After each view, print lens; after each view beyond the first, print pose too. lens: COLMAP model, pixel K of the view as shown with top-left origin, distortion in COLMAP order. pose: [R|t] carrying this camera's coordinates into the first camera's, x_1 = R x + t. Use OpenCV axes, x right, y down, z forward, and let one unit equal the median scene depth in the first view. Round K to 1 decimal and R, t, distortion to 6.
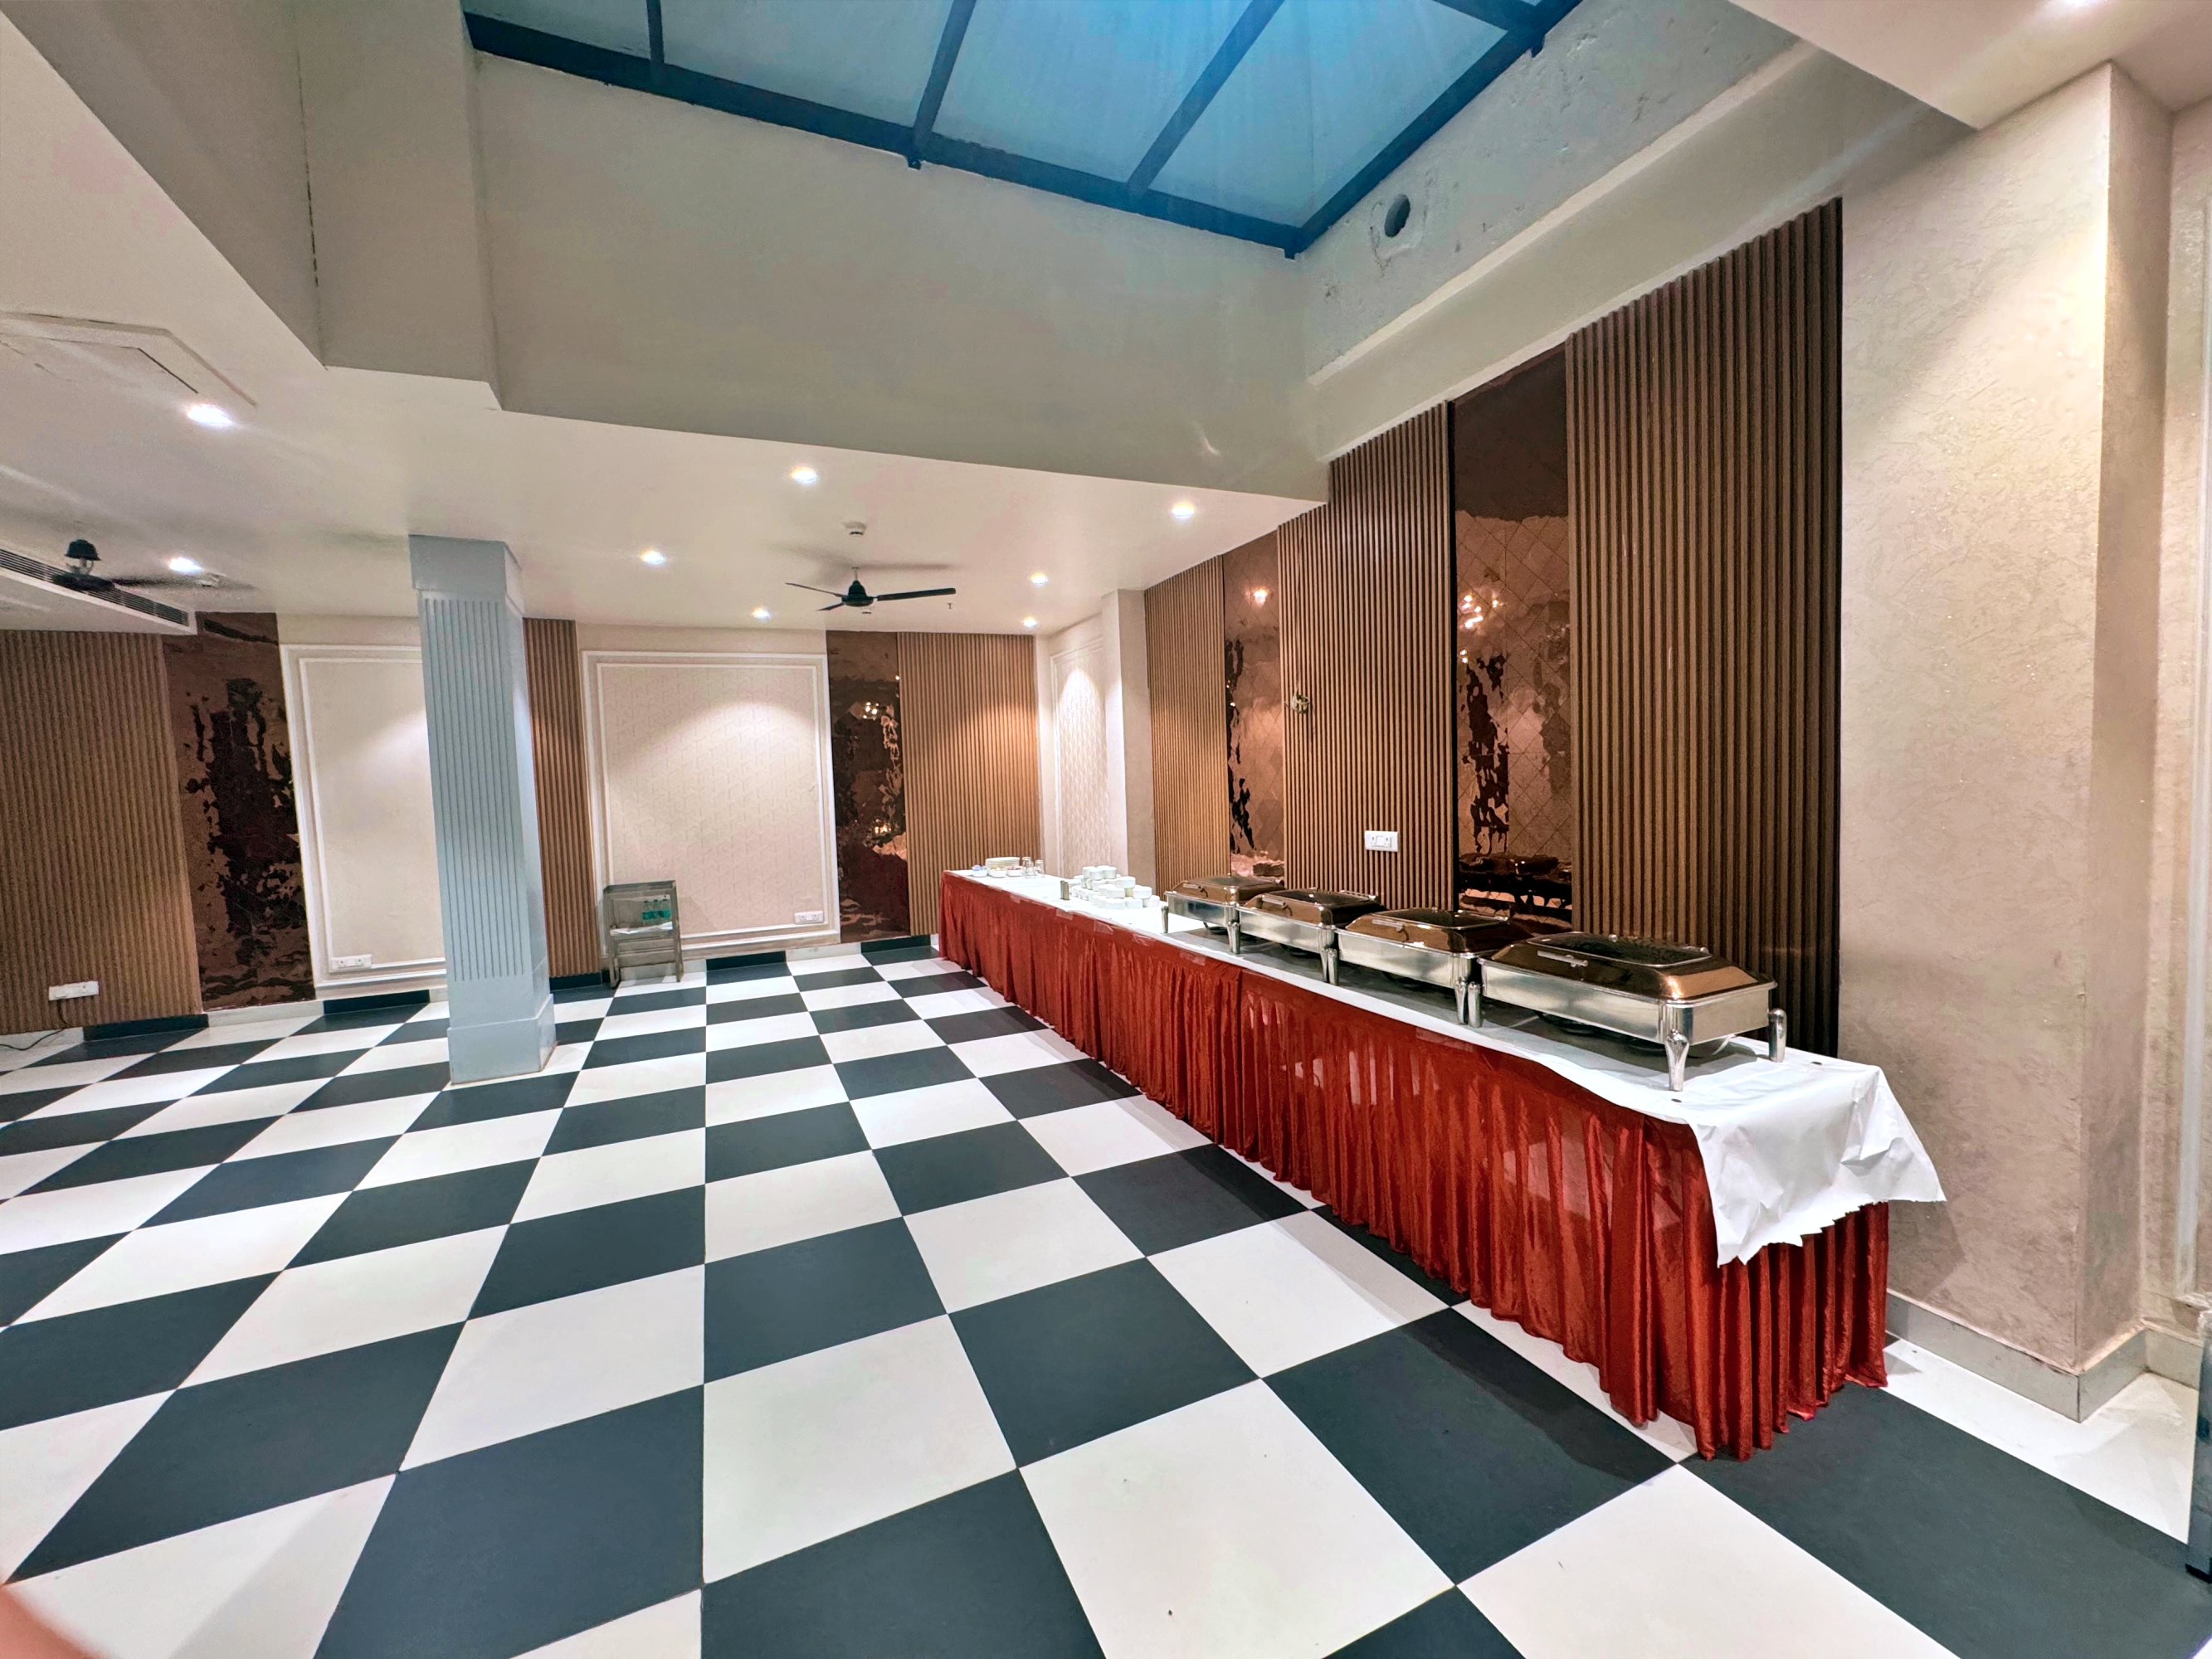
lens RADIAL K [[886.9, 0, 1105.2], [0, 886.9, 827.8], [0, 0, 1]] dist [-0.004339, 0.001224]
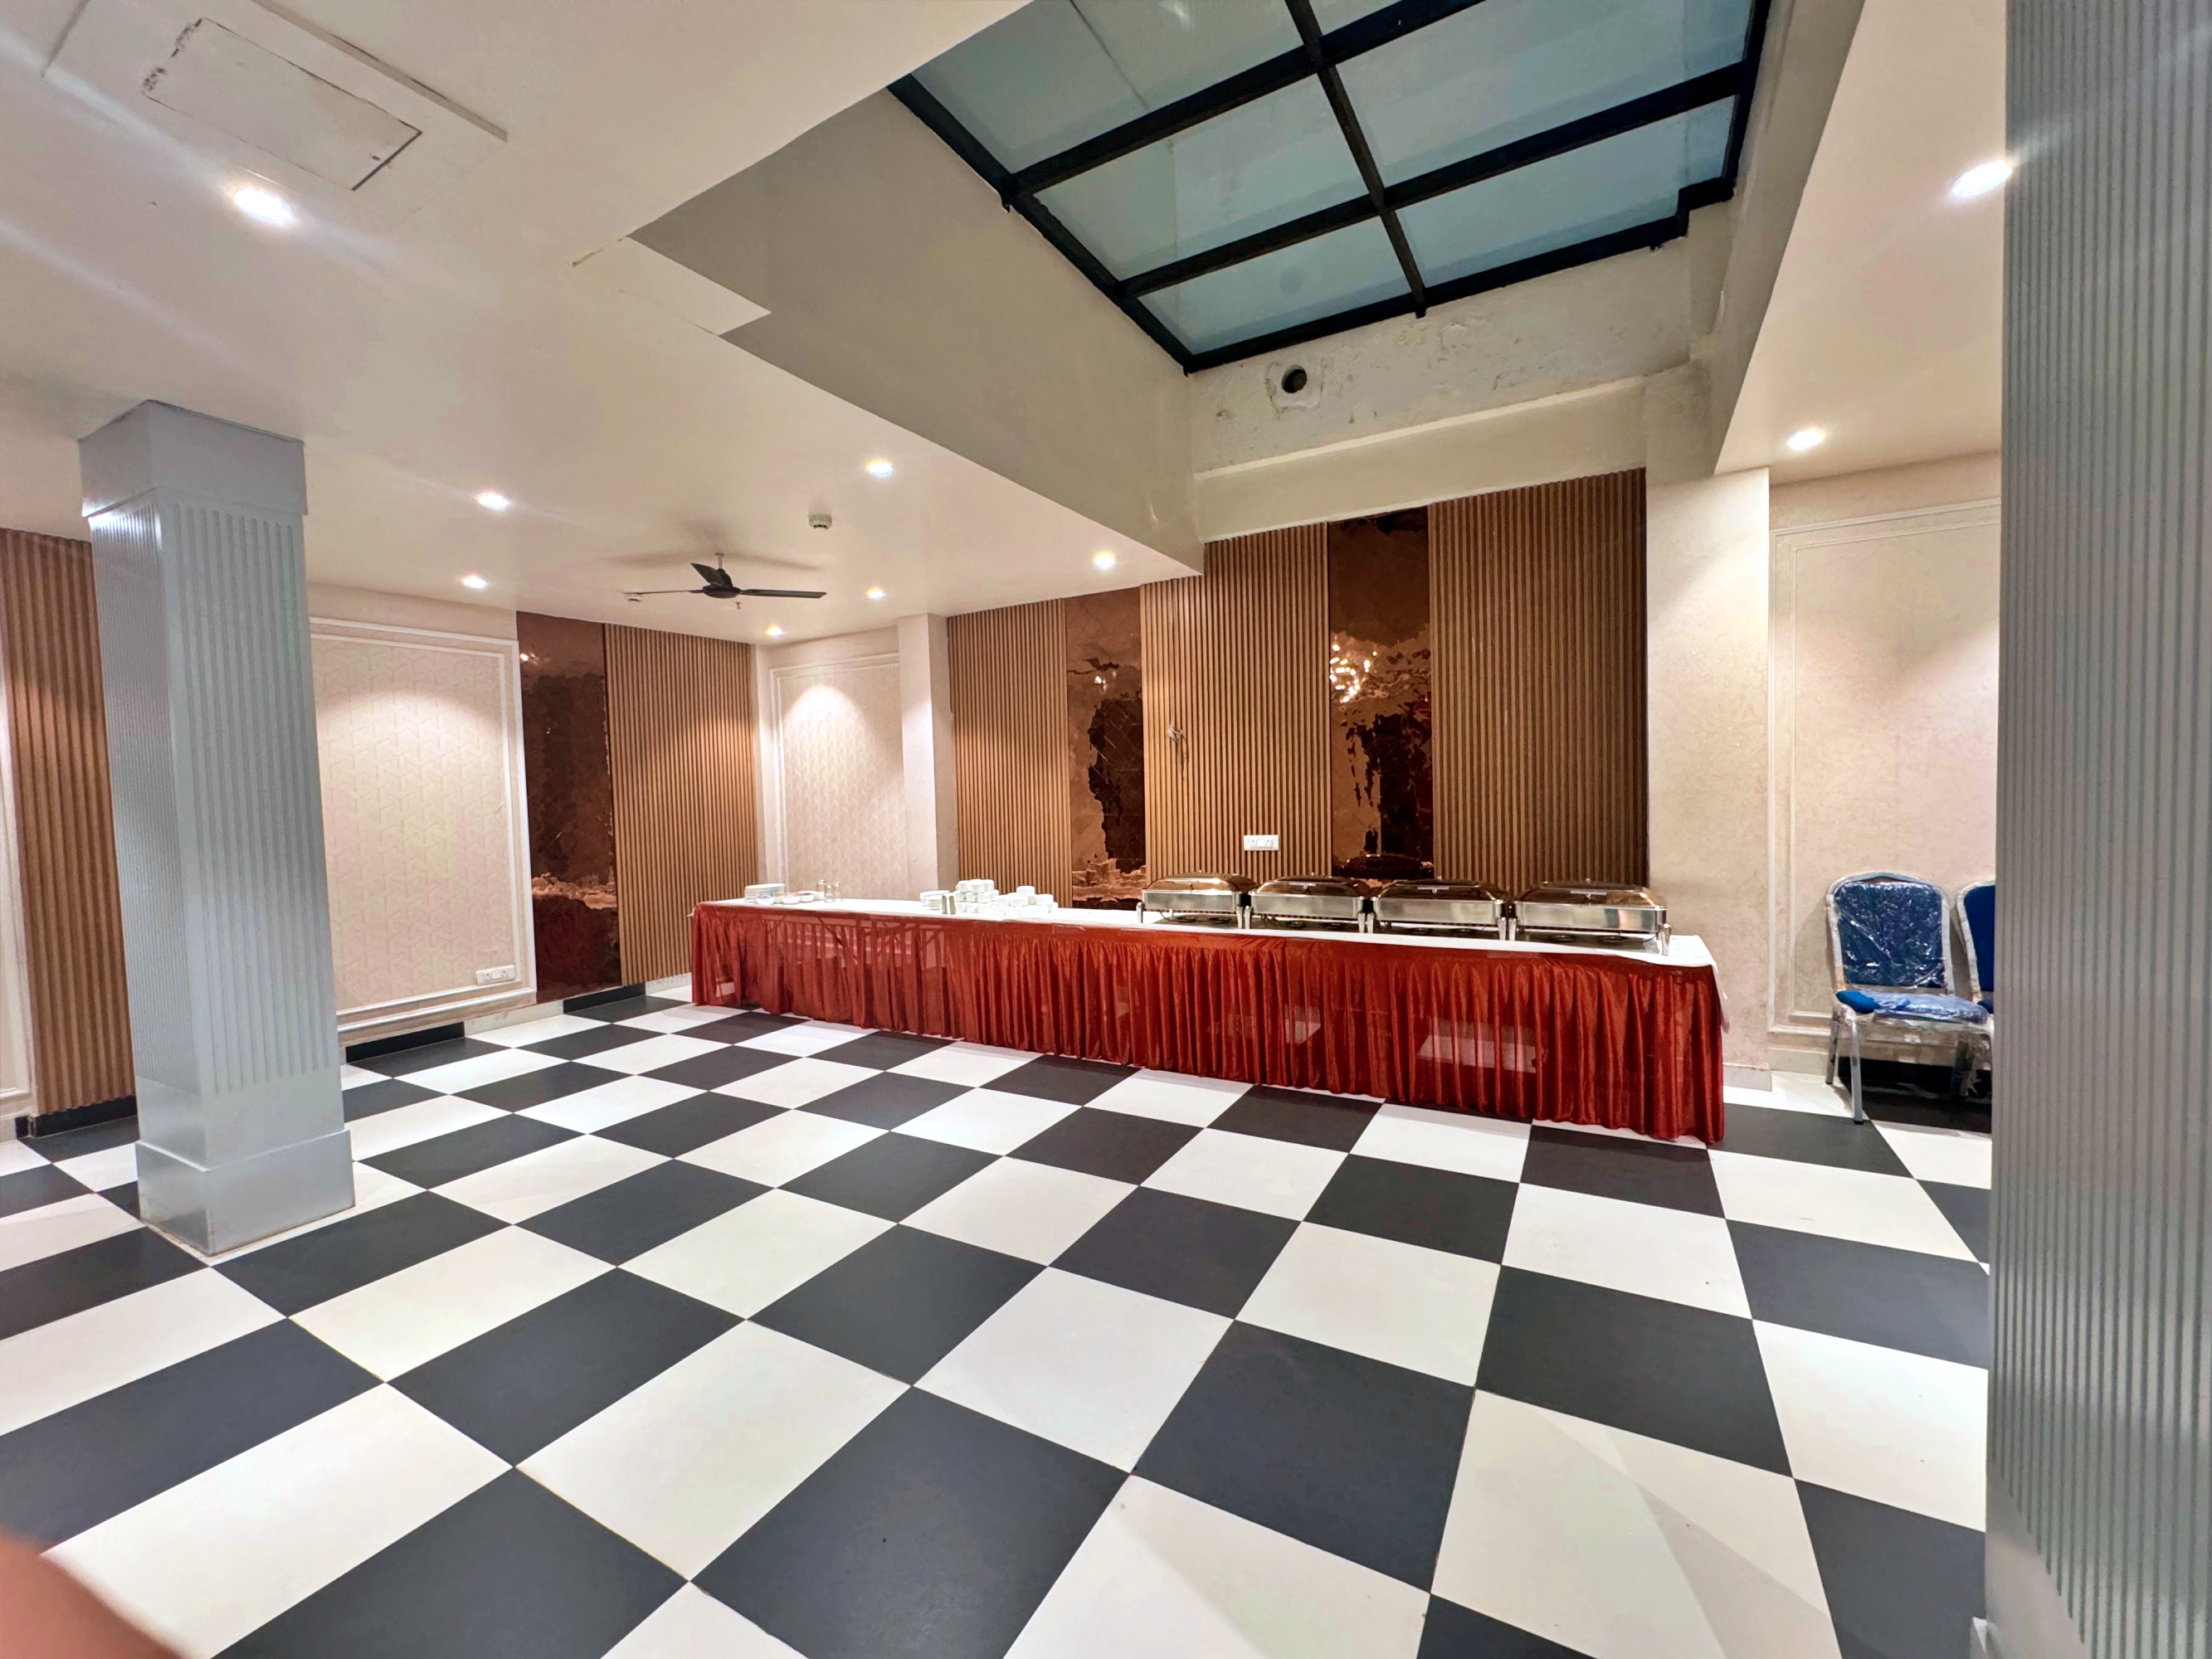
lens RADIAL K [[886.9, 0, 1110.5], [0, 886.9, 827.6], [0, 0, 1]] dist [-0.004339, 0.001224]
pose [[0.805111, -0.010694, 0.593028, -0.642976], [0.033333, 0.999073, -0.027238, 0.020700], [-0.592187, 0.041697, 0.804721, 0.093061]]
